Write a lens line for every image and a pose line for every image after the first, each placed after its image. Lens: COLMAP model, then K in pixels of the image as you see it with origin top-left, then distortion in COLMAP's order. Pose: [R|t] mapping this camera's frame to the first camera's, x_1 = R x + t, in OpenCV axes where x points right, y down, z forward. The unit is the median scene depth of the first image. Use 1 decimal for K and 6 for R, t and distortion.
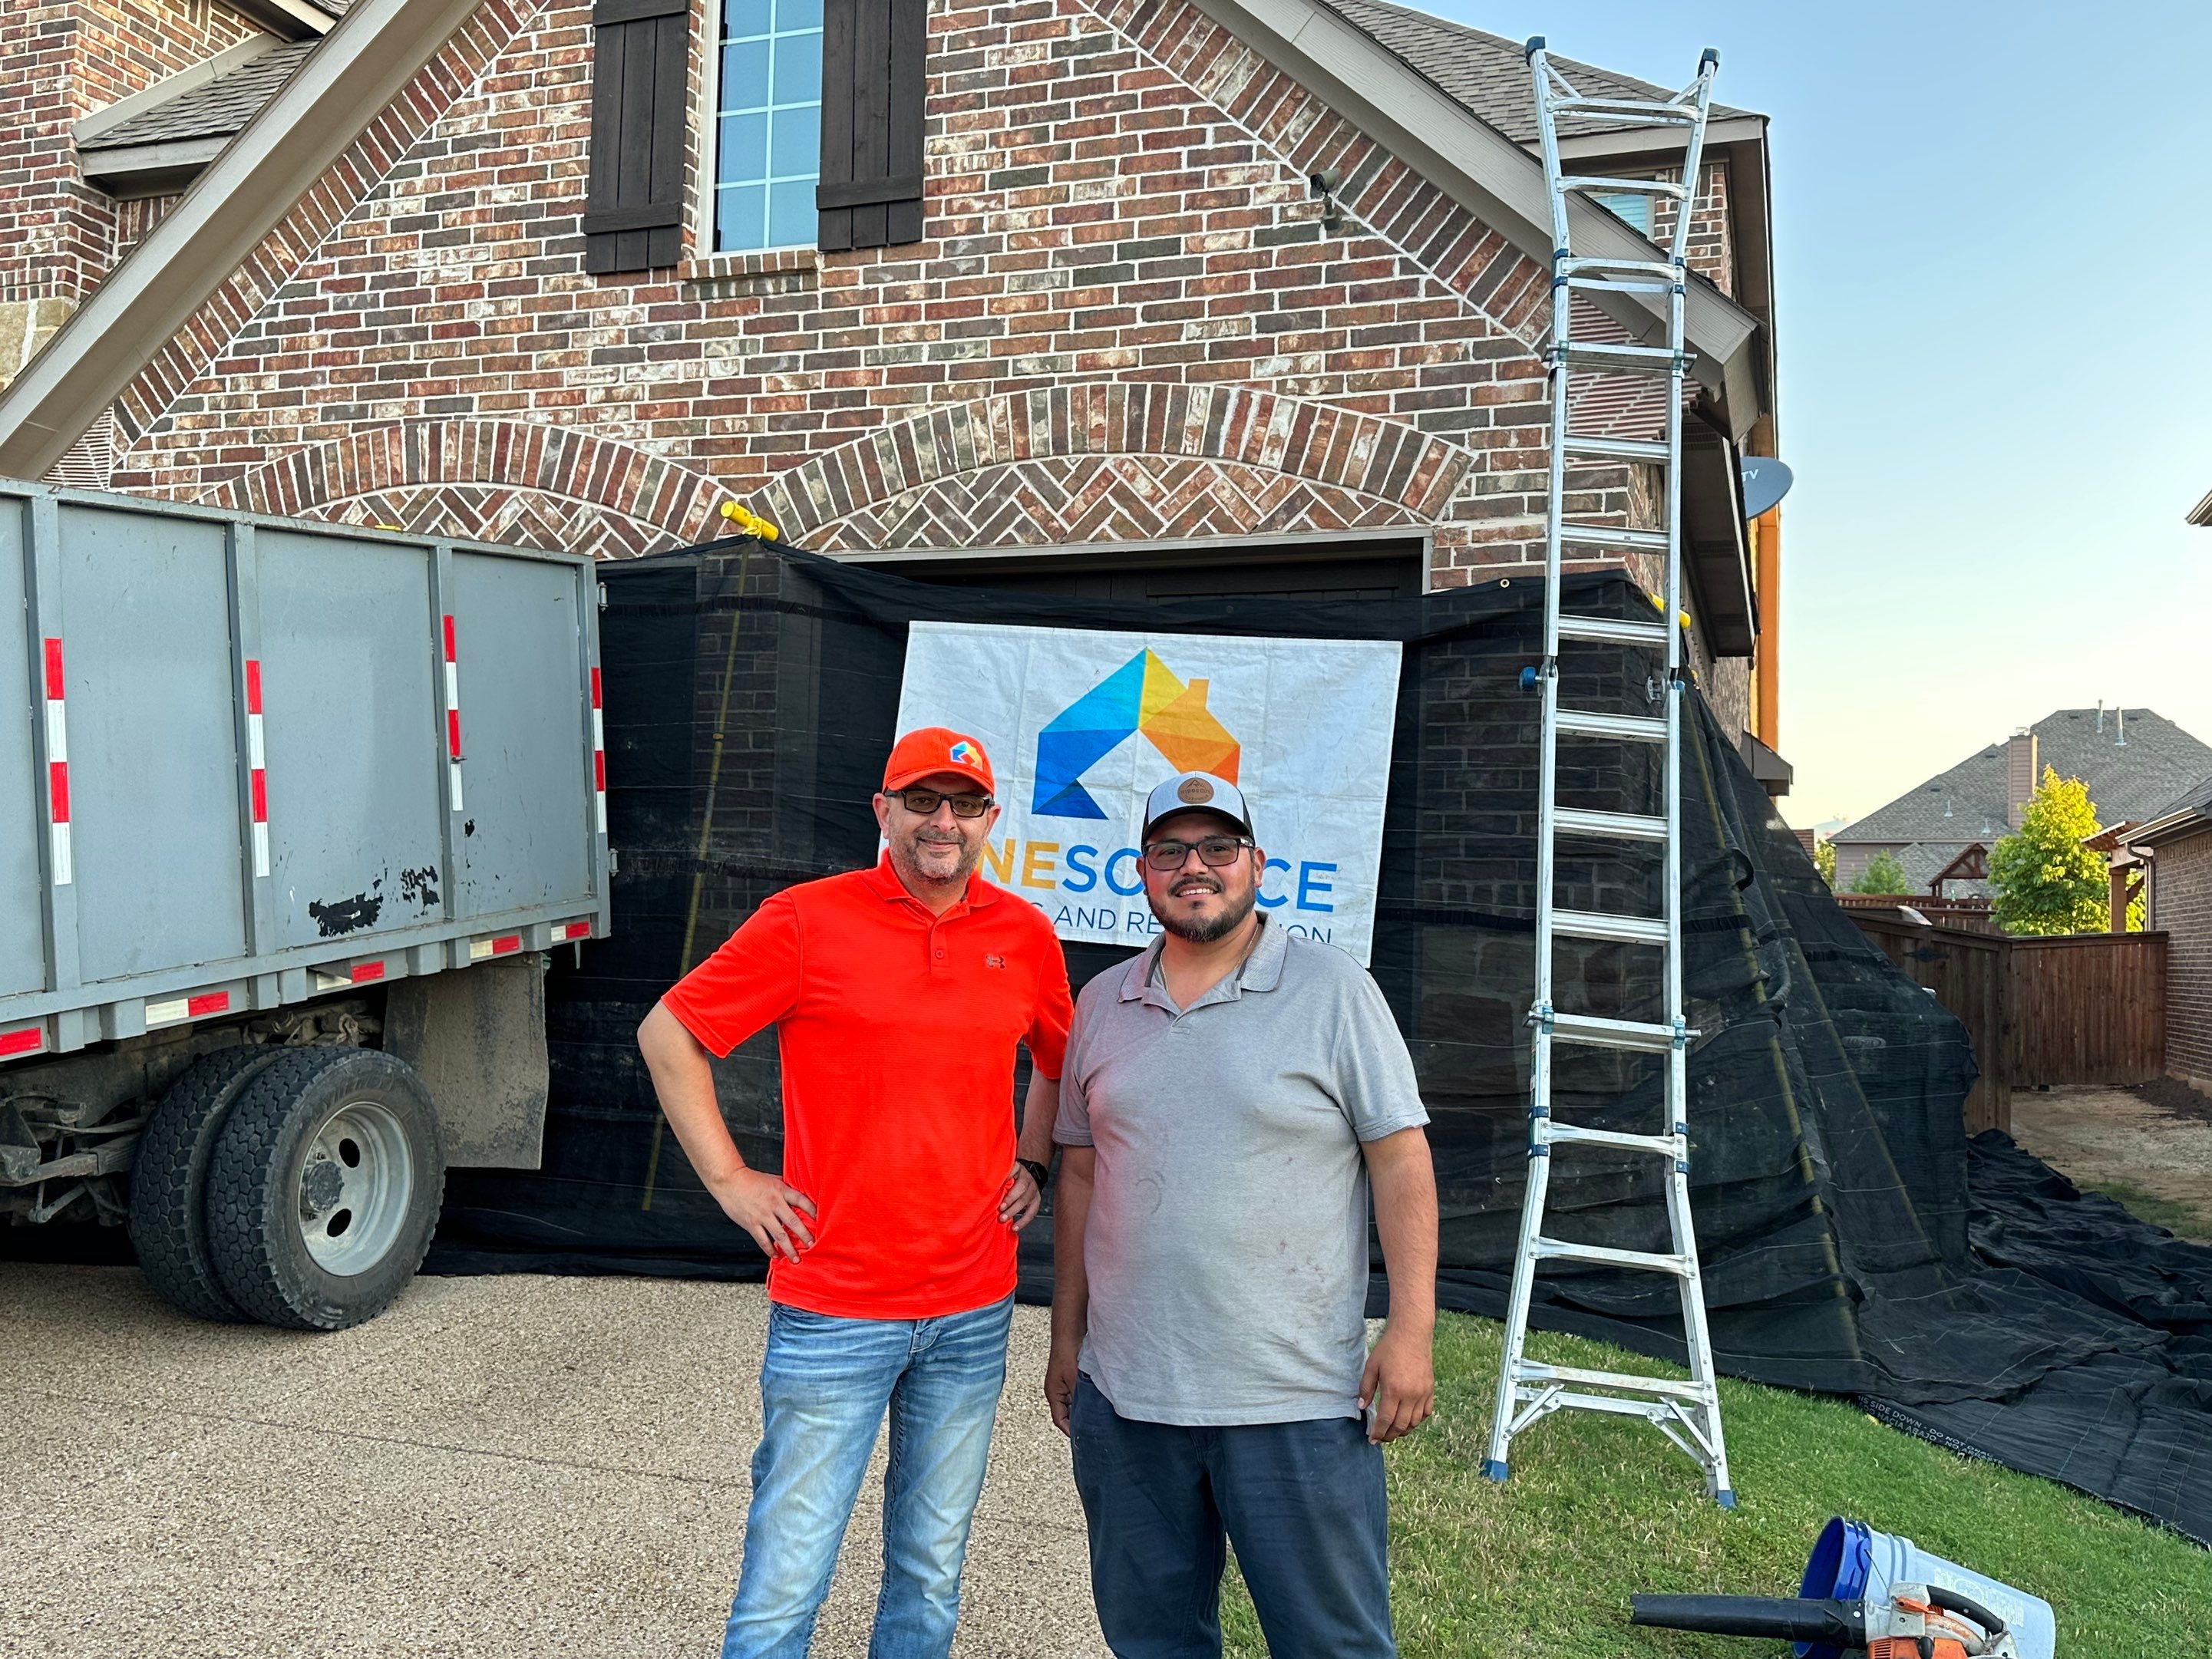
lens RADIAL K [[1940.2, 0, 1131.0], [0, 1940.2, 875.6], [0, 0, 1]] dist [0.106485, -0.156667]
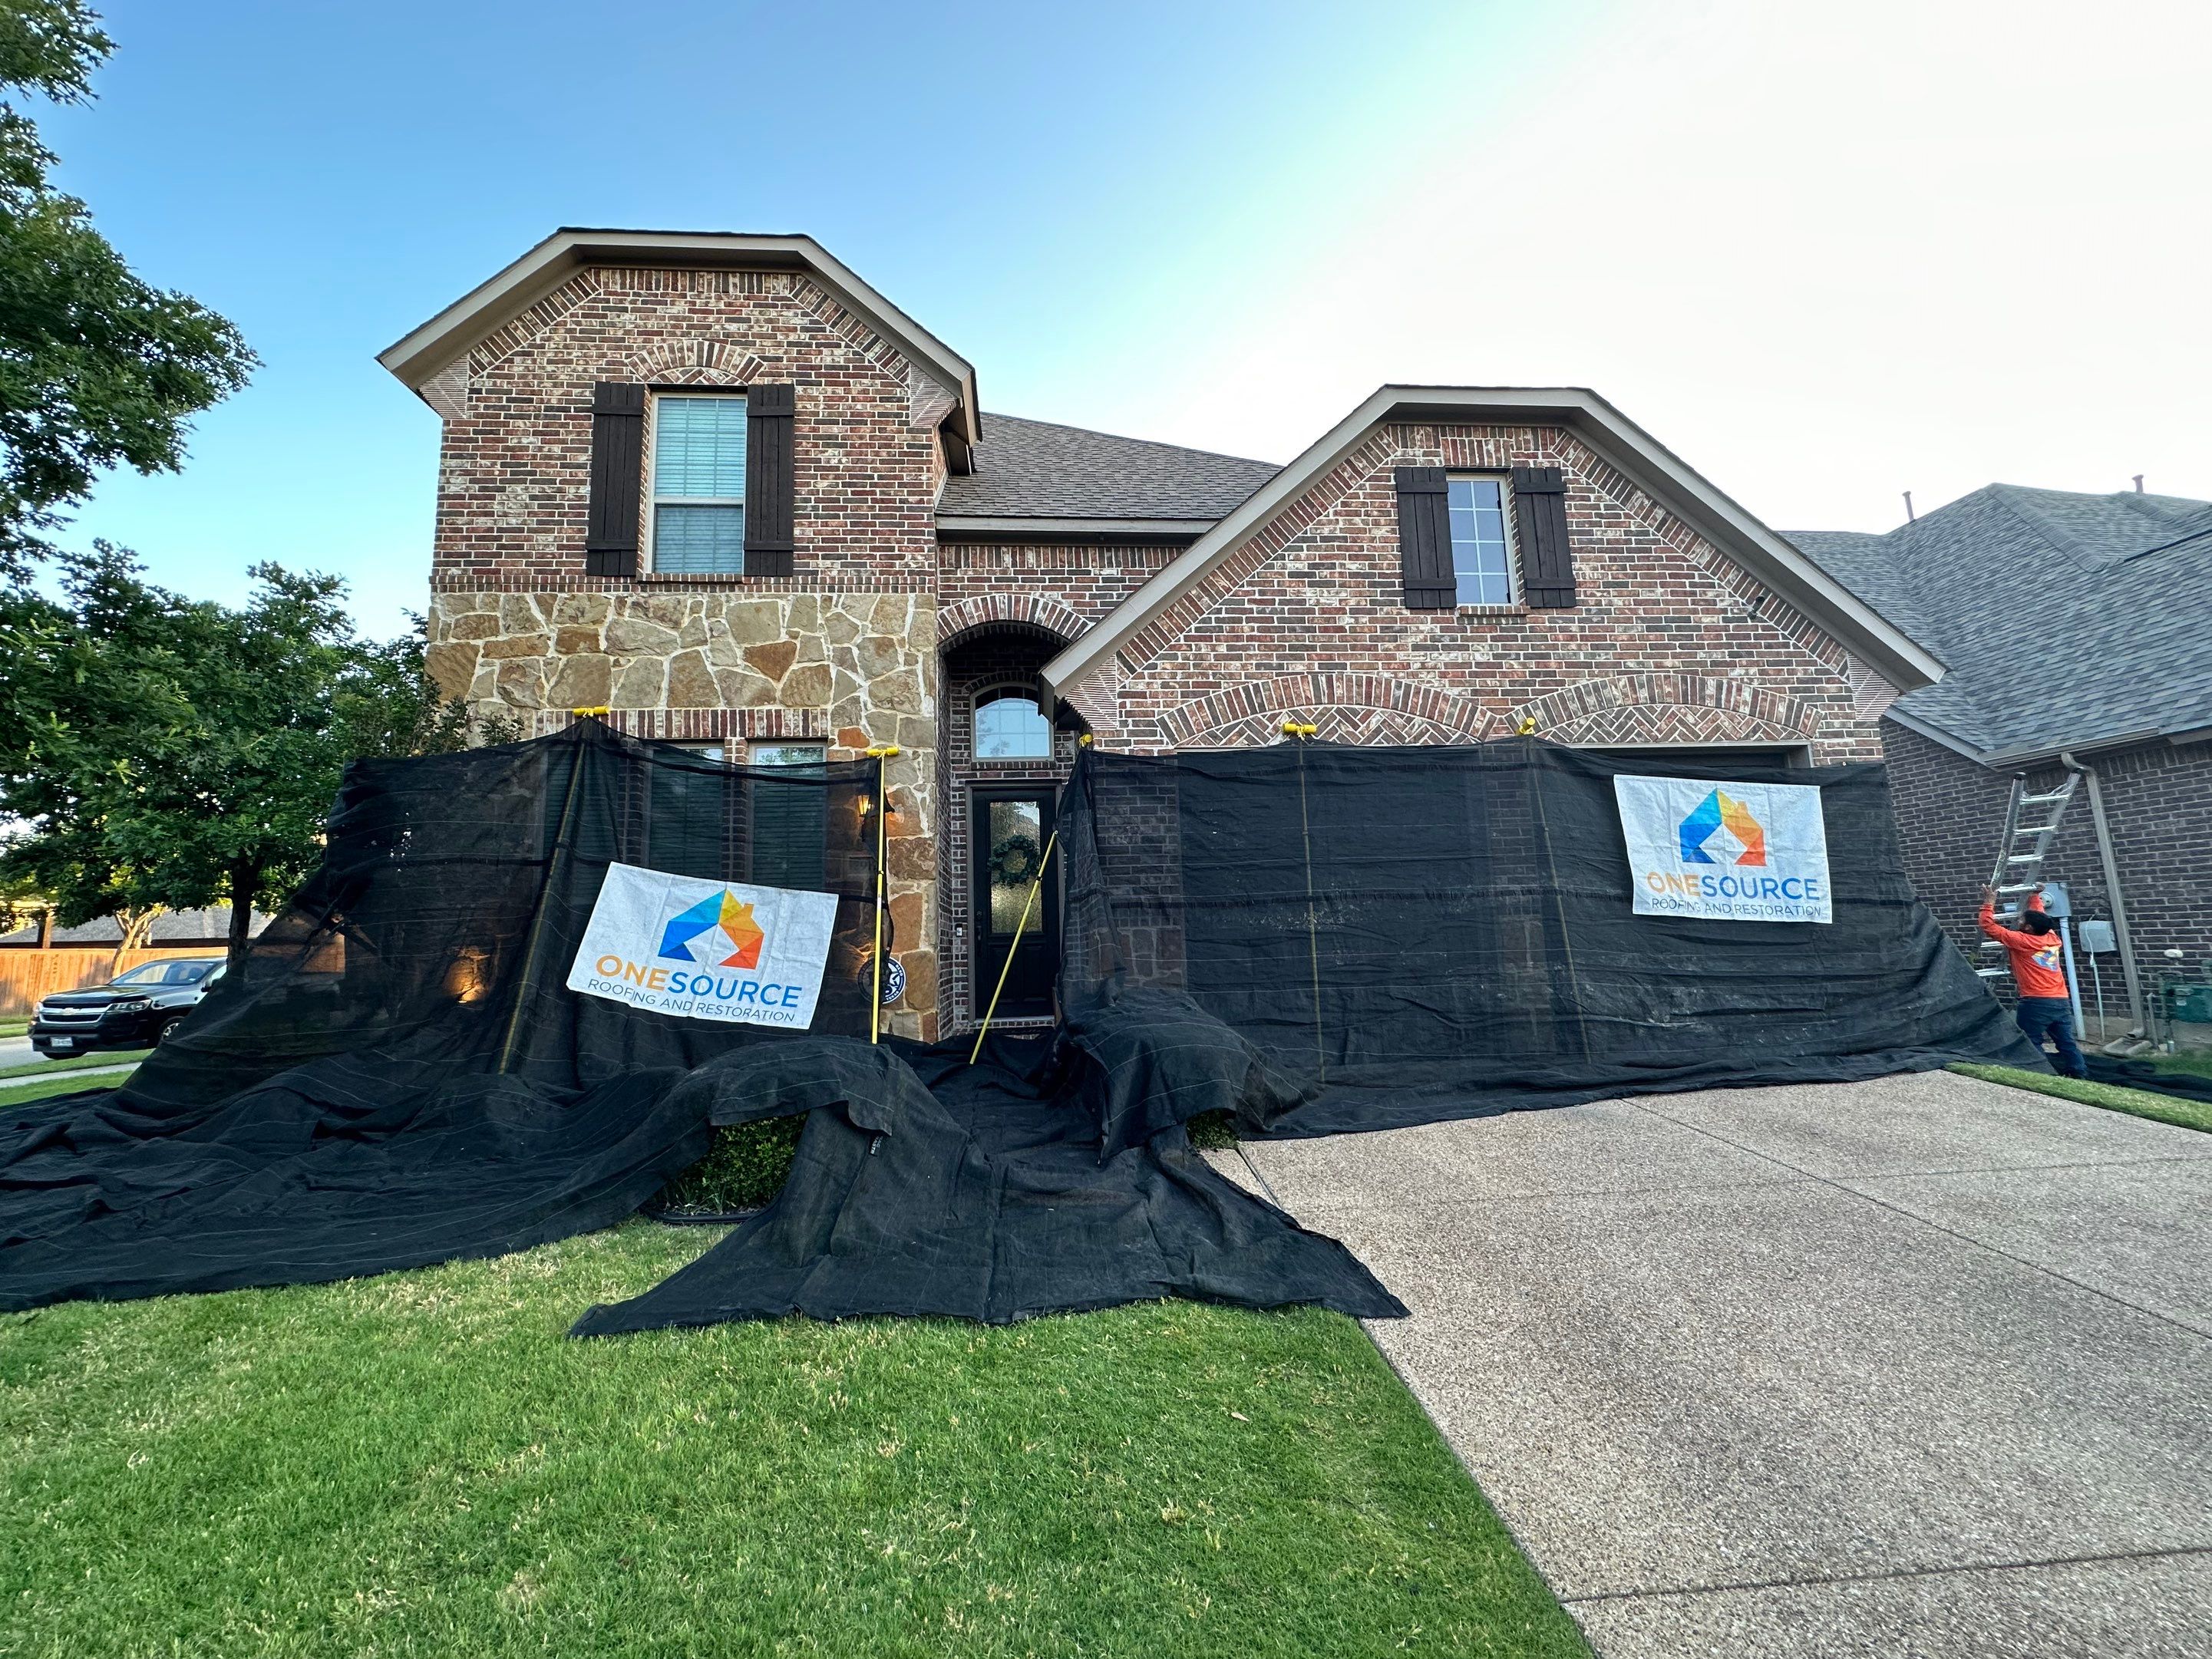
lens RADIAL K [[882.9, 0, 1106.8], [0, 882.9, 837.3], [0, 0, 1]] dist [-0.002436, 0.000558]
pose [[0.914331, -0.004700, 0.404941, -1.016416], [0.043355, 0.995322, -0.086340, -0.002187], [-0.402641, 0.096500, 0.910257, 0.339318]]
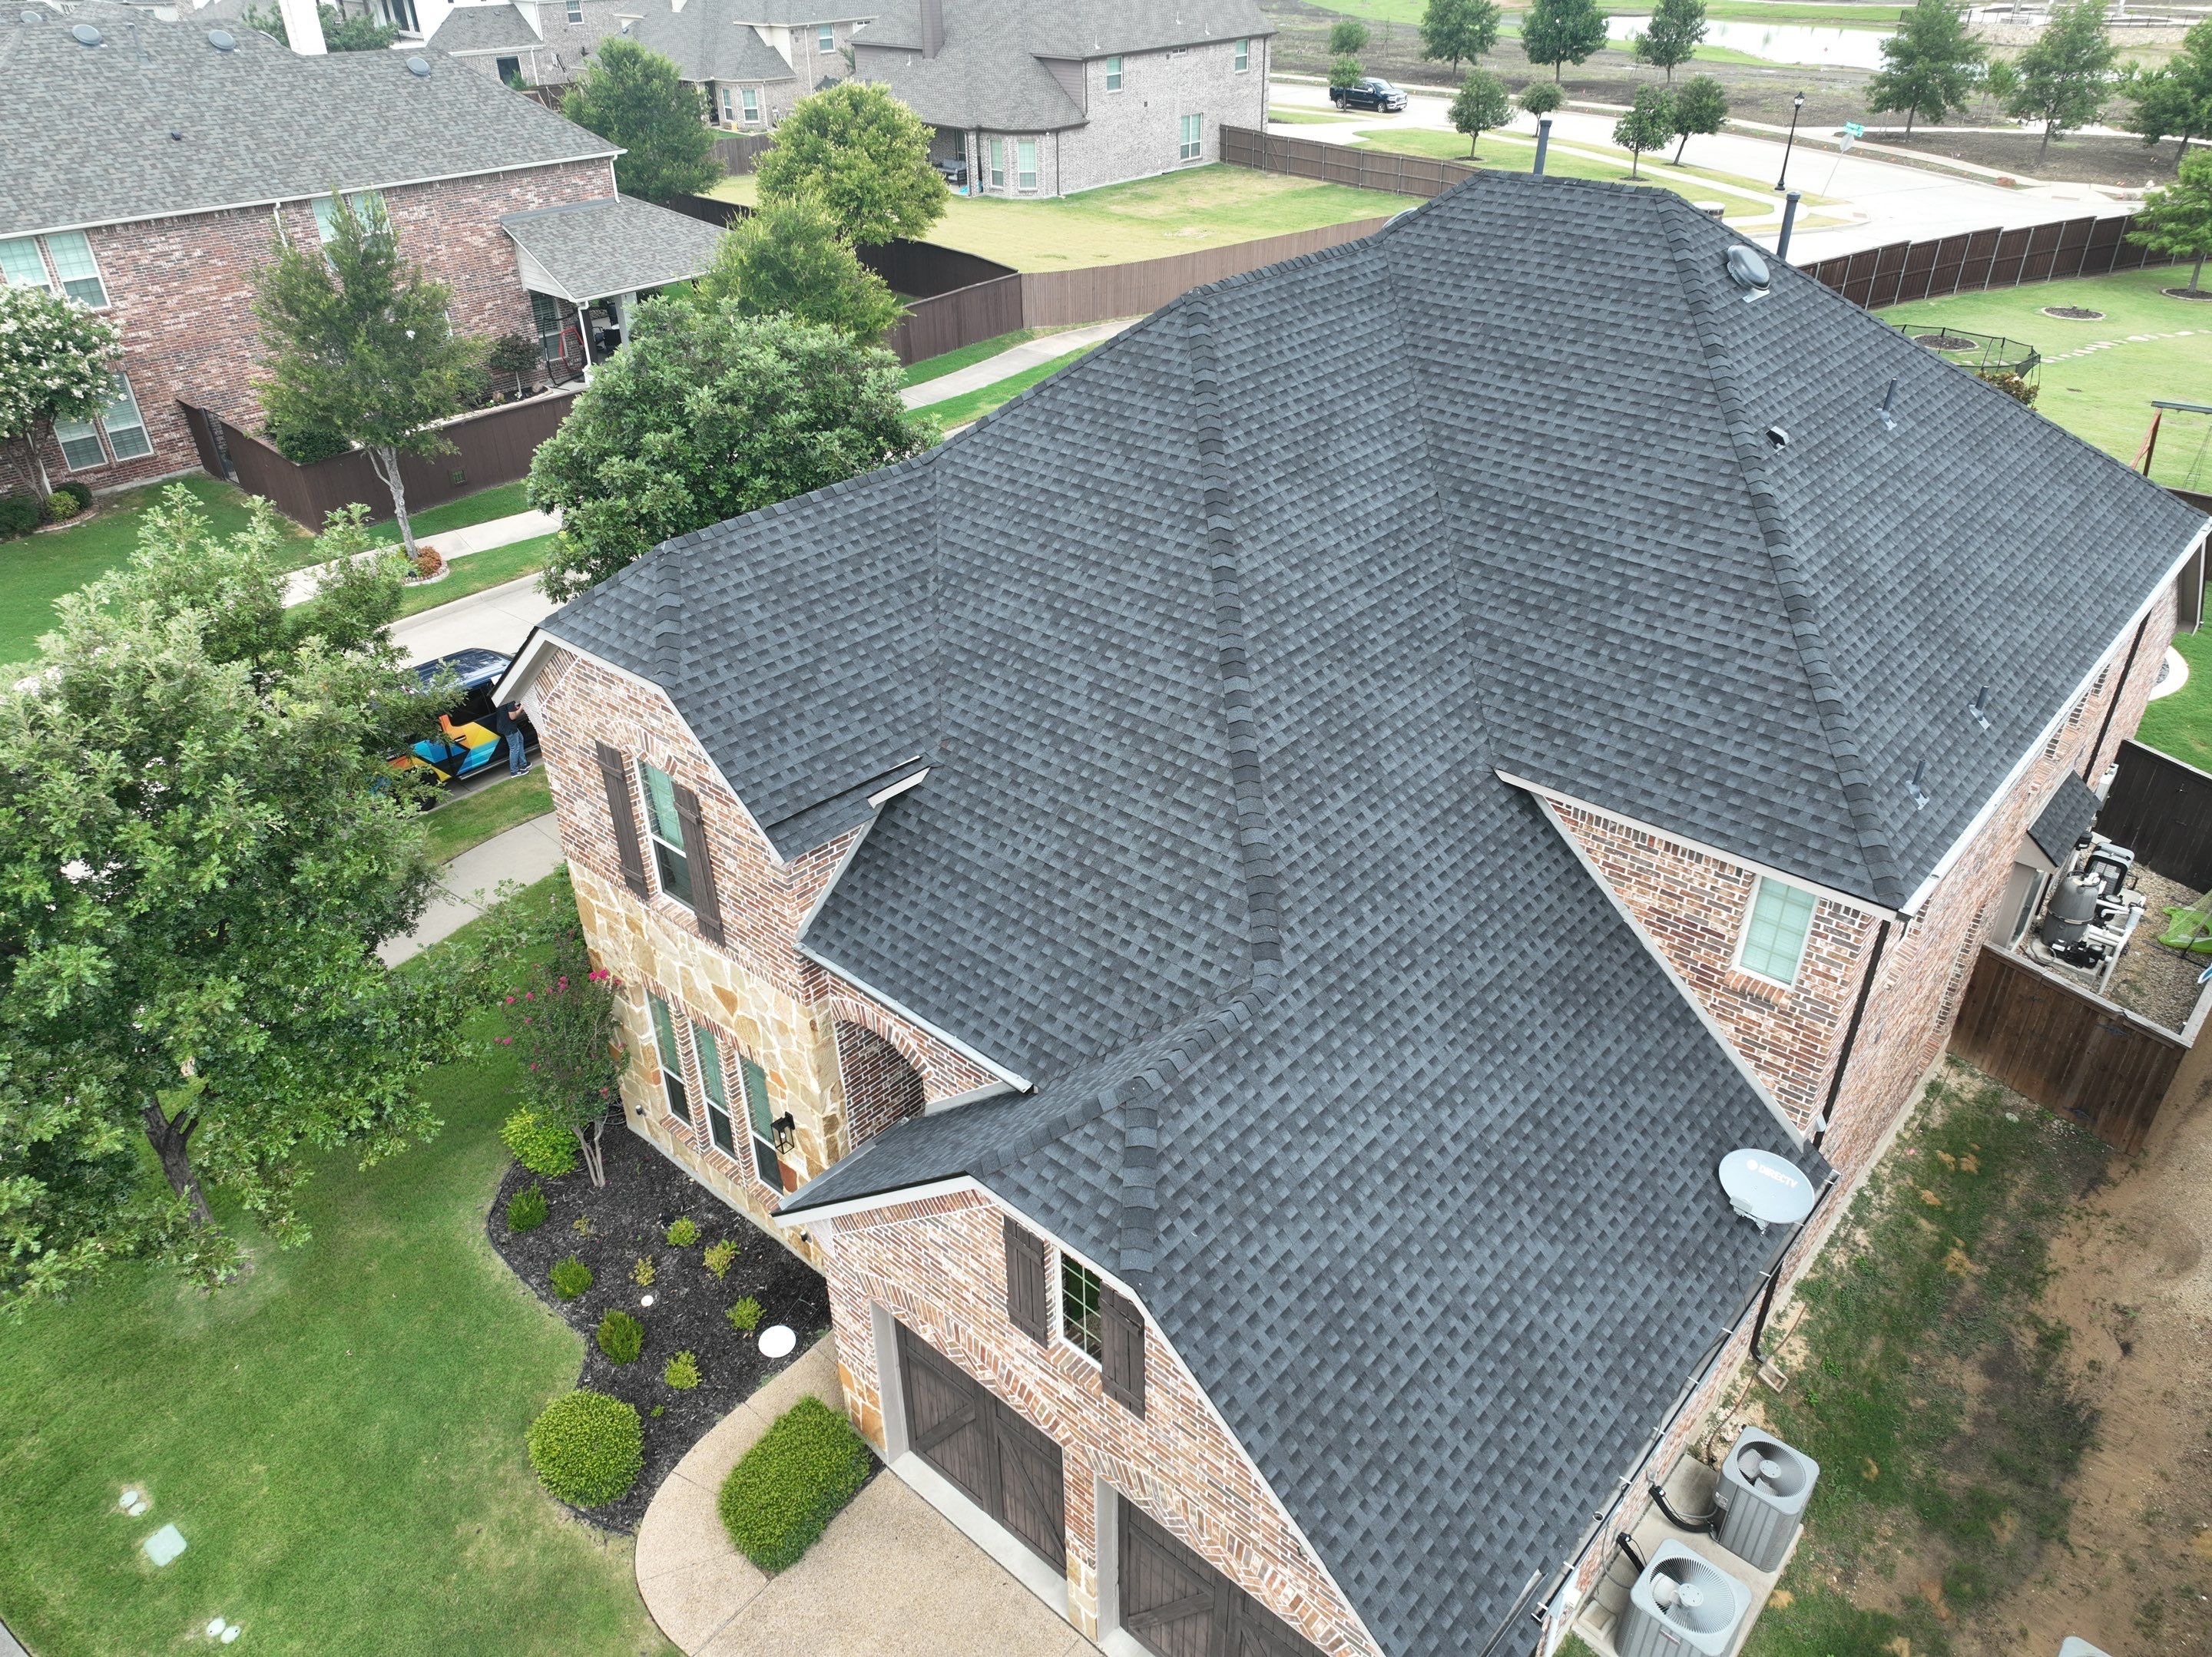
lens RADIAL K [[1547.0, 0, 1110.1], [0, 1547.0, 826.5], [0, 0, 1]] dist [-0.003791, 0.023662]
pose [[0.922137, 0.171137, -0.346952, 0.322864], [0.049958, 0.836645, 0.545462, -1.768655], [0.383624, -0.520324, 0.762952, 0.074006]]
